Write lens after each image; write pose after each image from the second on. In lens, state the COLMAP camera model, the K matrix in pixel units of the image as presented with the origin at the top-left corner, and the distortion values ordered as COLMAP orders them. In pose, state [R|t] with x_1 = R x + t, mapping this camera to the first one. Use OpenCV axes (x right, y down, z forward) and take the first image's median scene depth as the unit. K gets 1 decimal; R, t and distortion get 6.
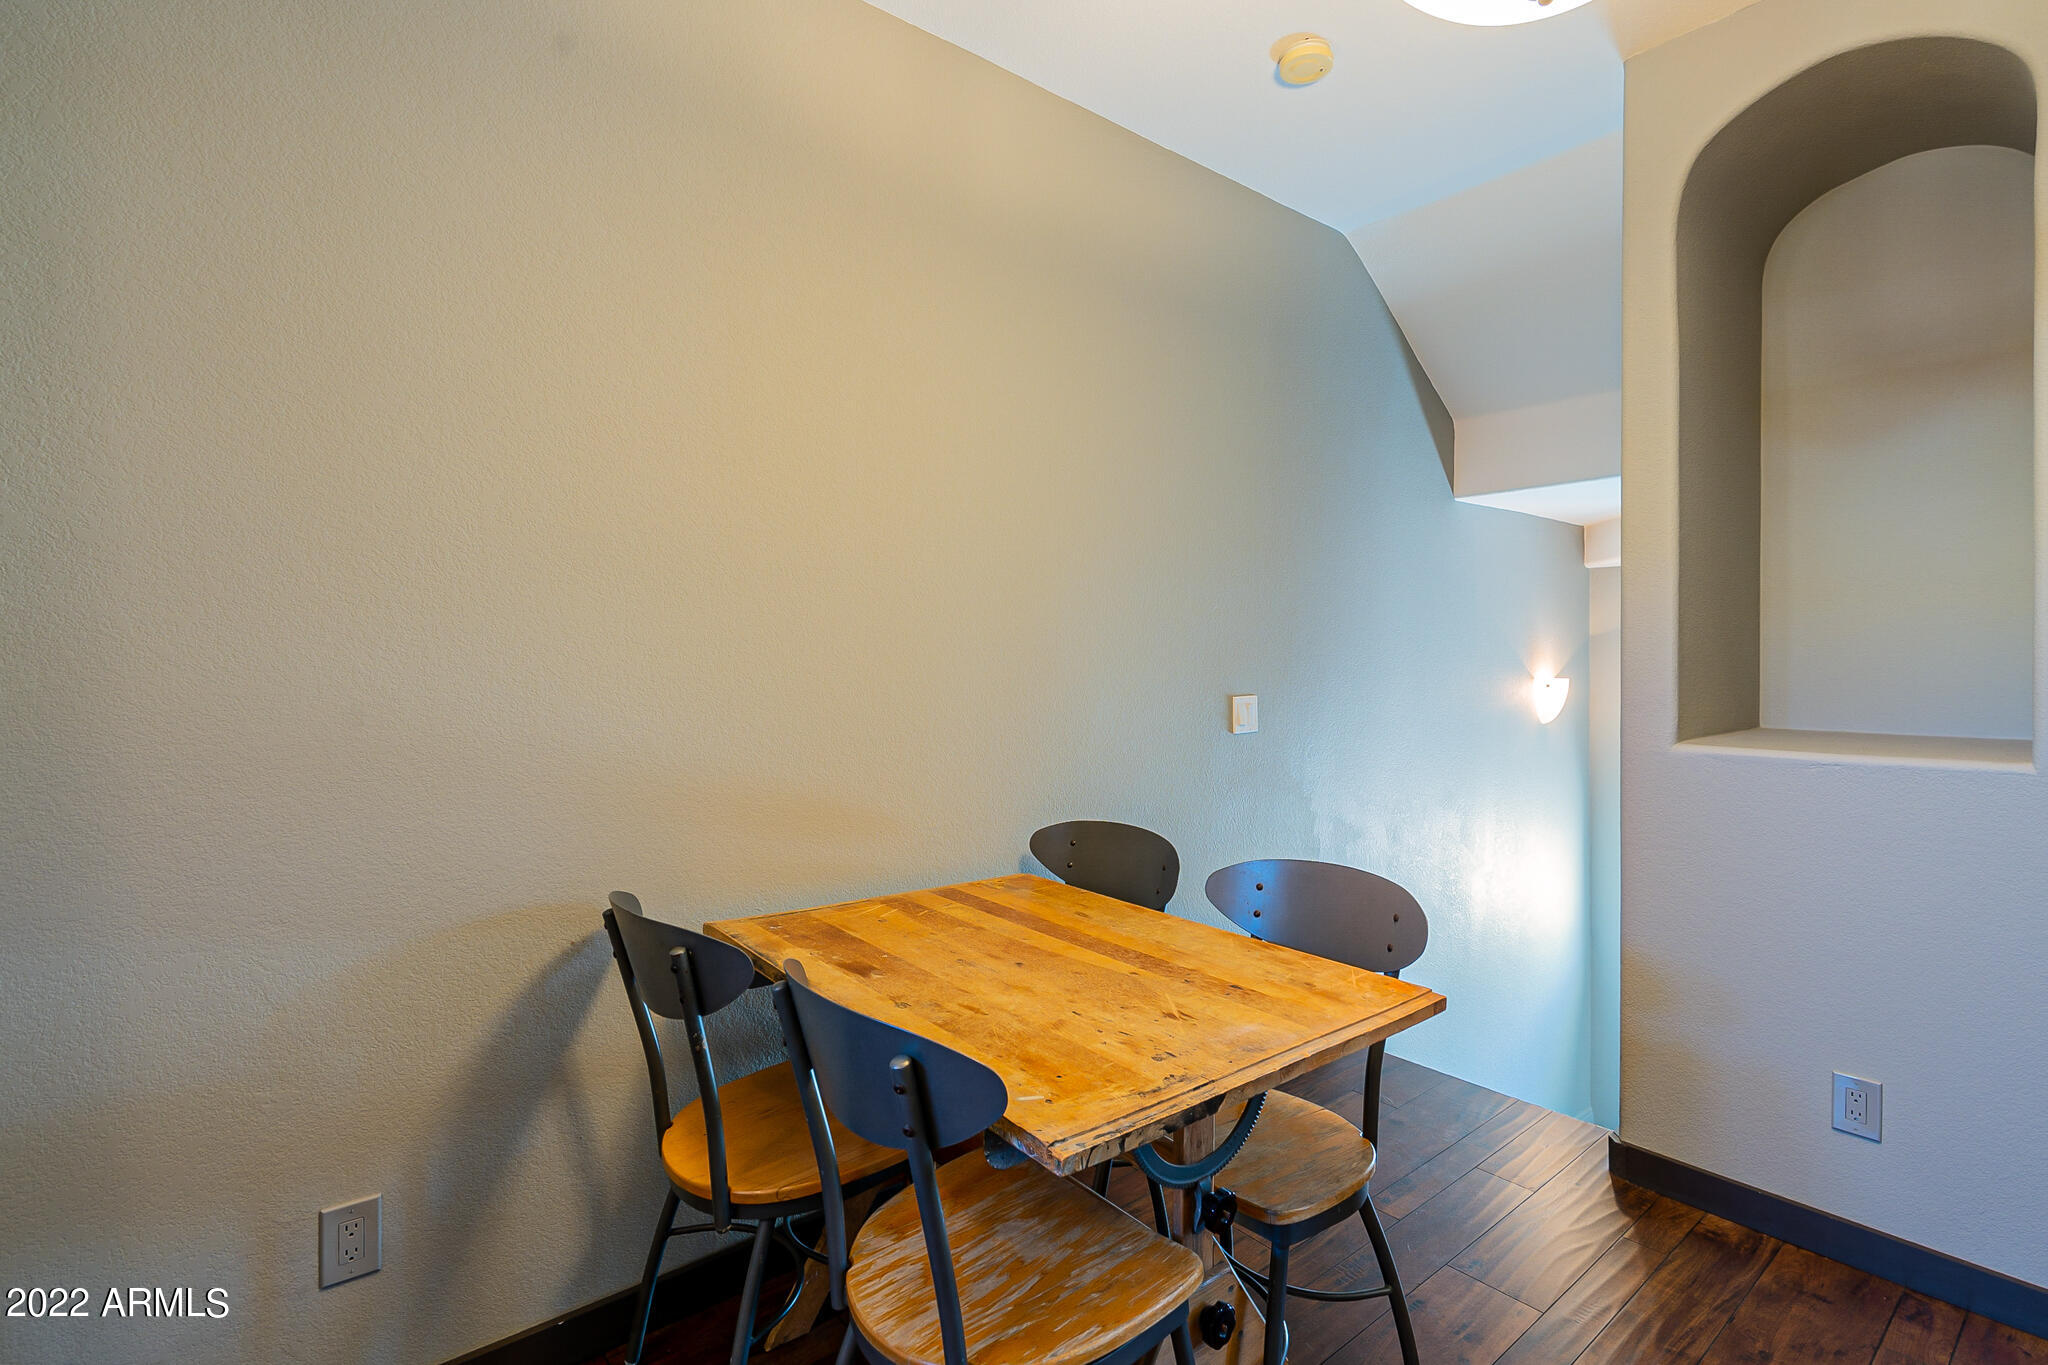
lens RADIAL K [[950.7, 0, 1011.8], [0, 950.7, 665.8], [0, 0, 1]] dist [-0.008437, -0.000138]
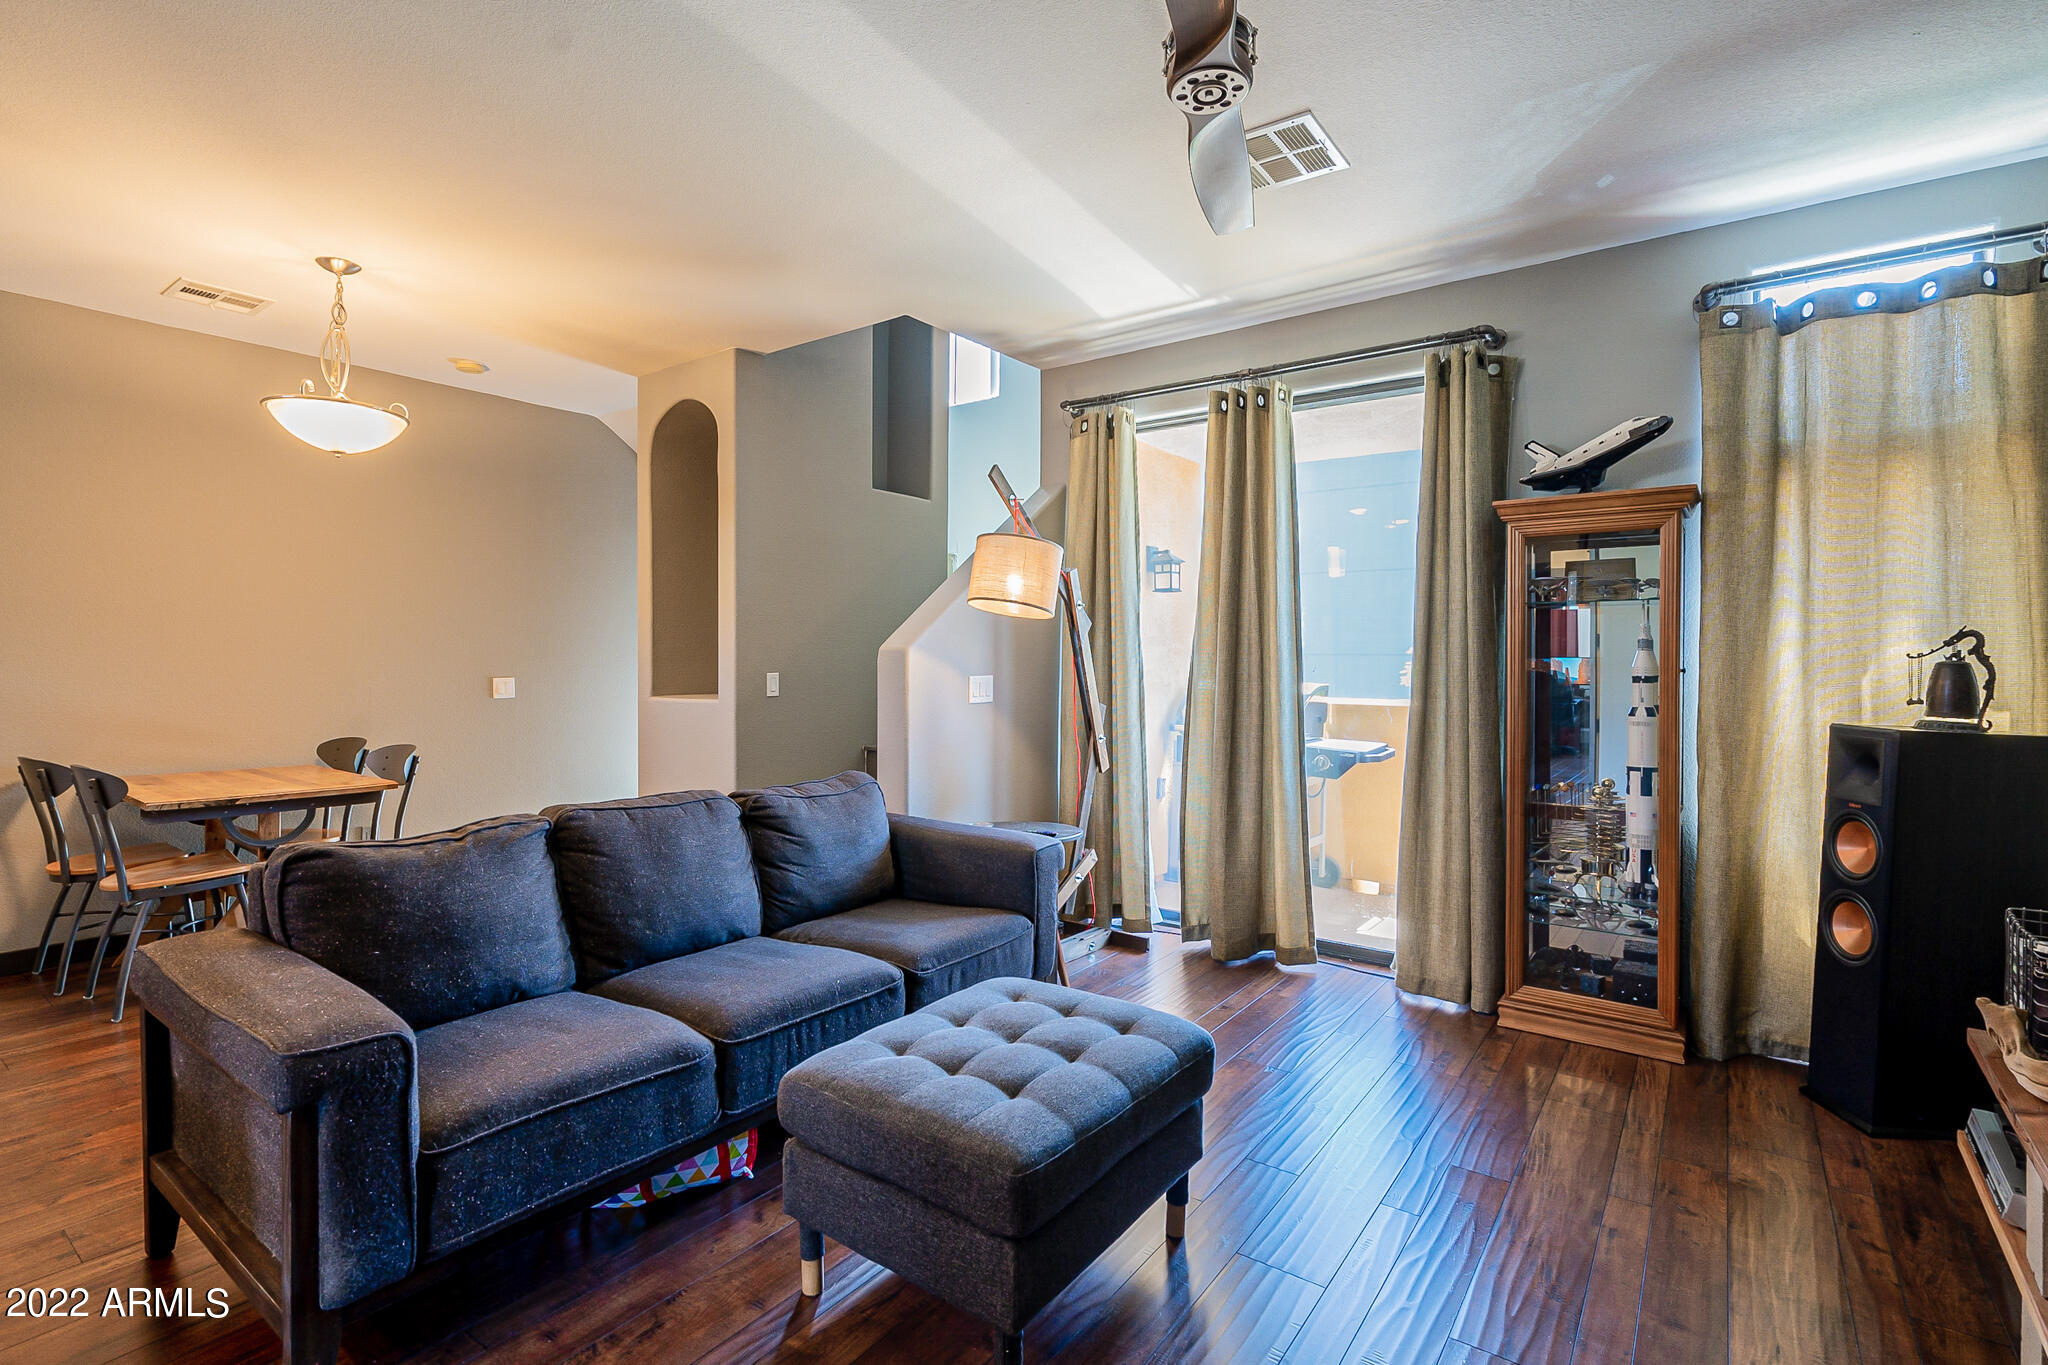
lens RADIAL K [[949.4, 0, 1011.4], [0, 949.4, 657.4], [0, 0, 1]] dist [-0.004754, 0.000680]
pose [[0.966839, 0.002079, 0.255378, 0.906673], [0.001013, 0.999928, -0.011977, 0.019203], [-0.255384, 0.011838, 0.966767, -1.264724]]
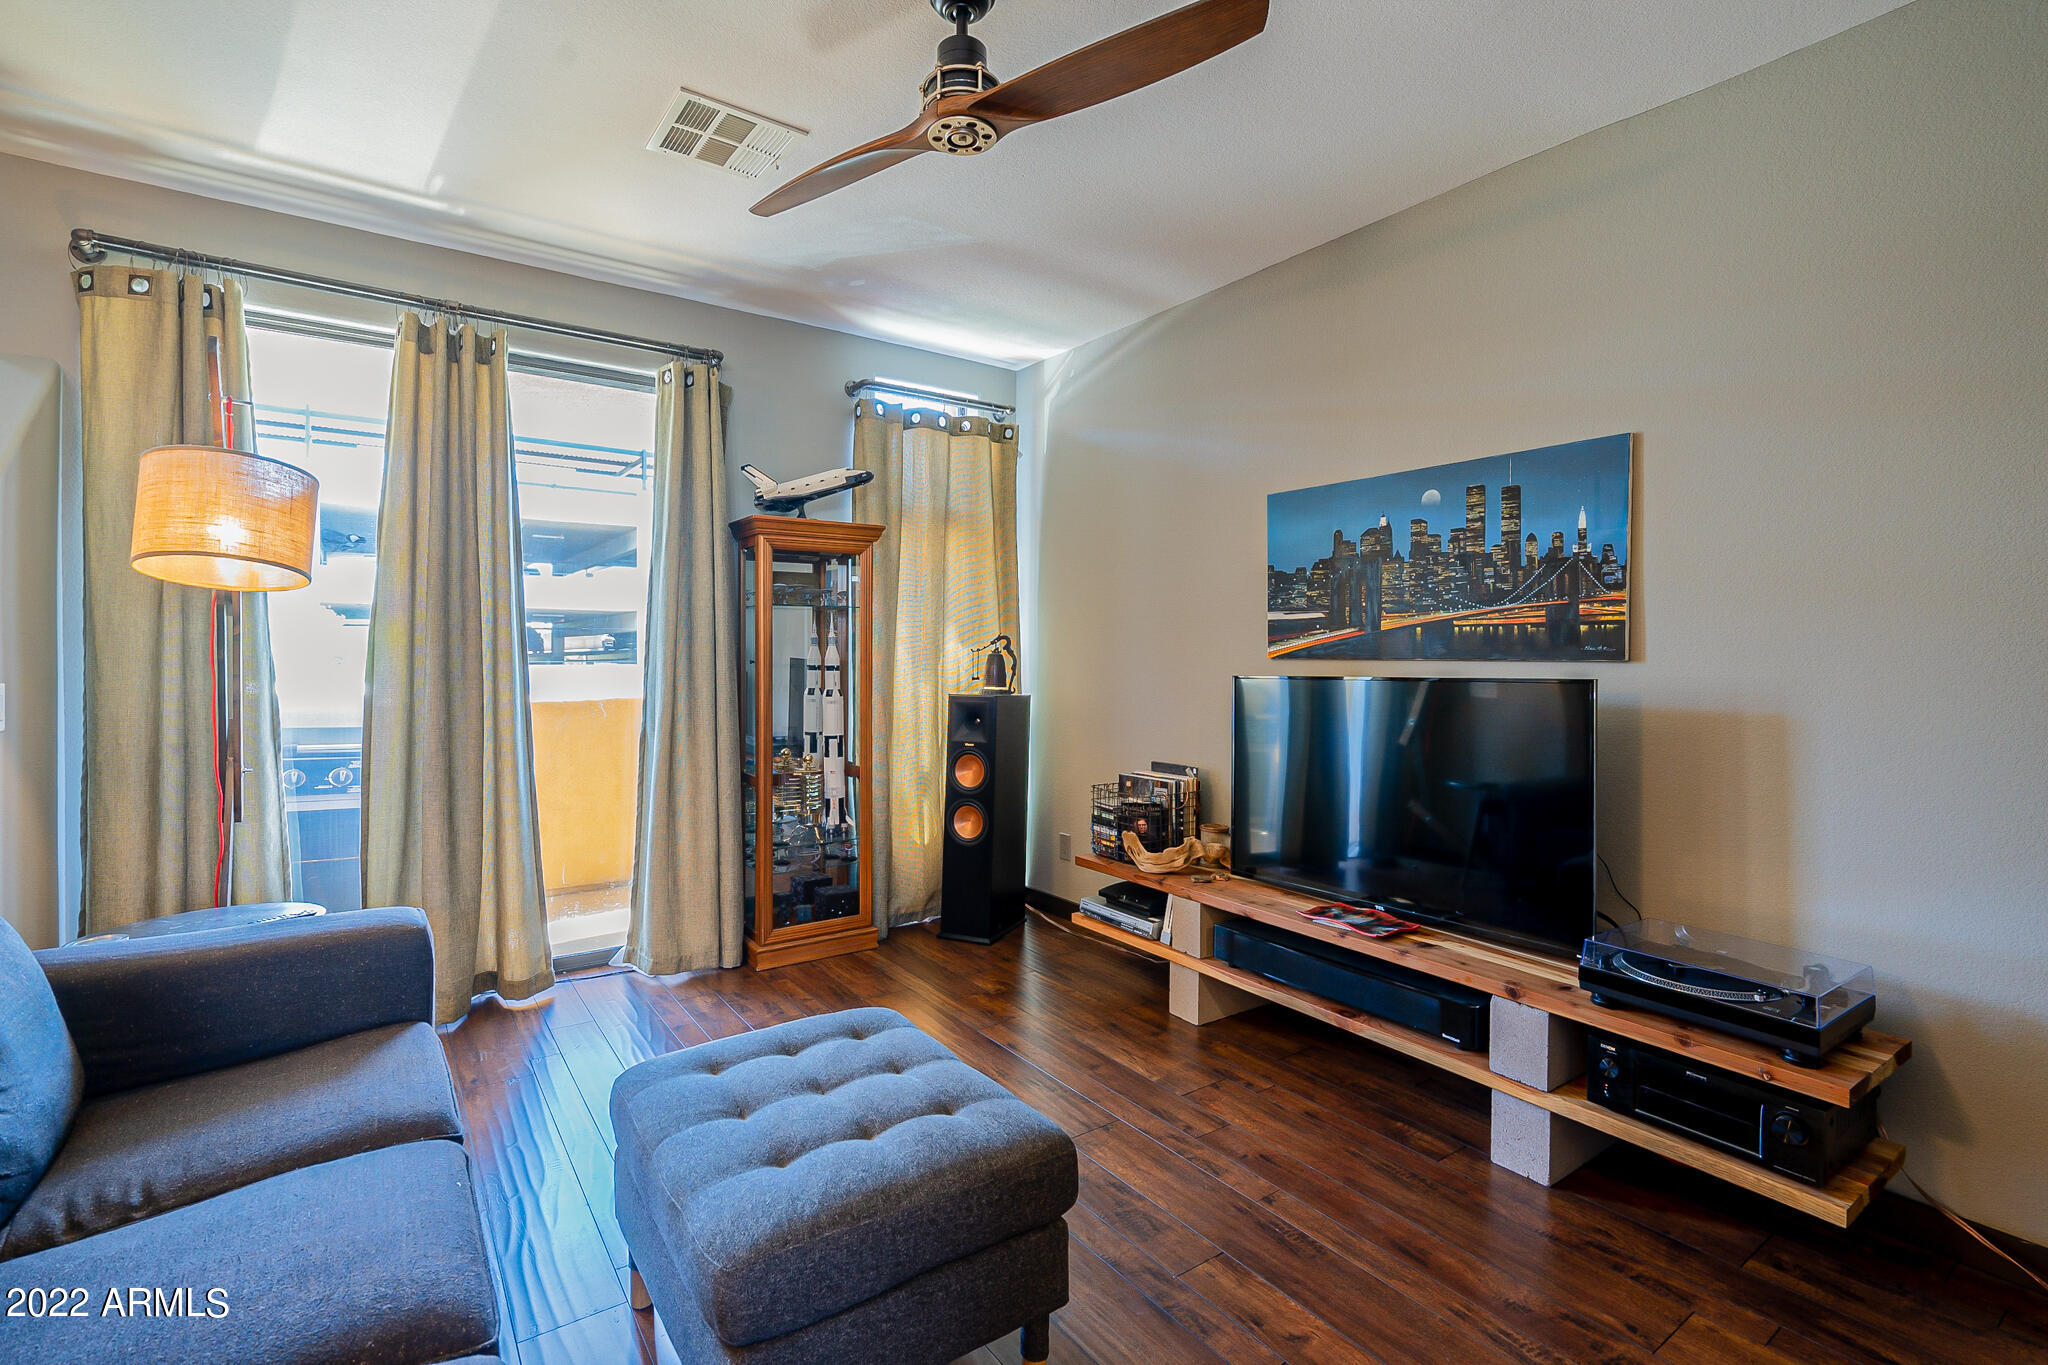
lens RADIAL K [[930.3, 0, 1040.9], [0, 930.3, 661.3], [0, 0, 1]] dist [-0.017835, 0.000602]
pose [[0.044059, -0.009384, 0.998985, 0.415687], [0.010706, 0.999903, 0.008921, 0.011318], [-0.998972, 0.010302, 0.044155, -0.646151]]
